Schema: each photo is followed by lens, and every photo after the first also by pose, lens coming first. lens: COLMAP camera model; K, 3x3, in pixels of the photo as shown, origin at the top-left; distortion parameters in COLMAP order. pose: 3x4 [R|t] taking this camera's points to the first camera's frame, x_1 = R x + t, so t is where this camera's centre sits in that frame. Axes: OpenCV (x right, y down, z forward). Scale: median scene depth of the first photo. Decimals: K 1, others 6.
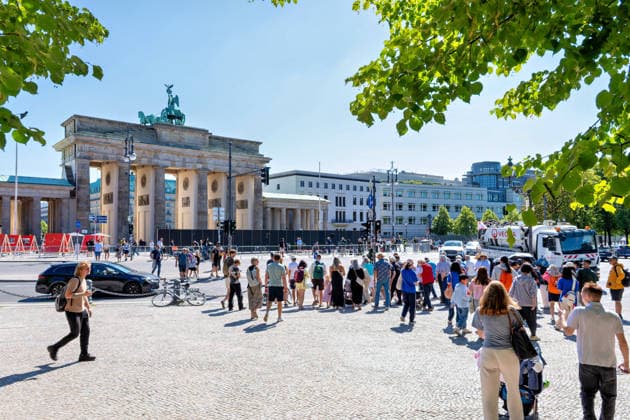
lens RADIAL K [[451.4, 0, 327.9], [0, 451.4, 230.6], [0, 0, 1]] dist [-0.038113, 0.019509]
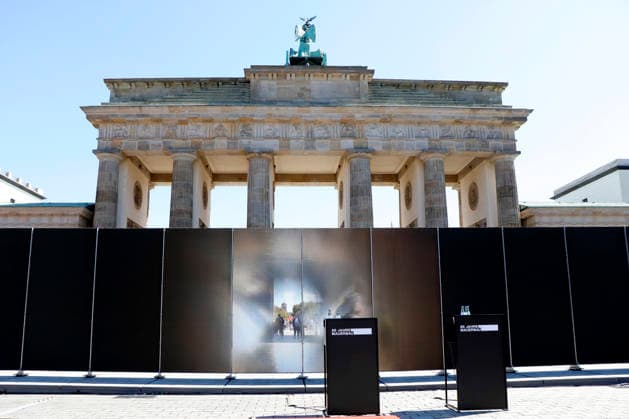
lens RADIAL K [[504.1, 0, 305.6], [0, 504.1, 211.3], [0, 0, 1]] dist [-0.146136, 0.040874]
pose [[0.772911, -0.129523, -0.621155, -0.025283], [0.009893, 0.981285, -0.192306, 0.012516], [0.634438, 0.142490, 0.759727, 0.614682]]
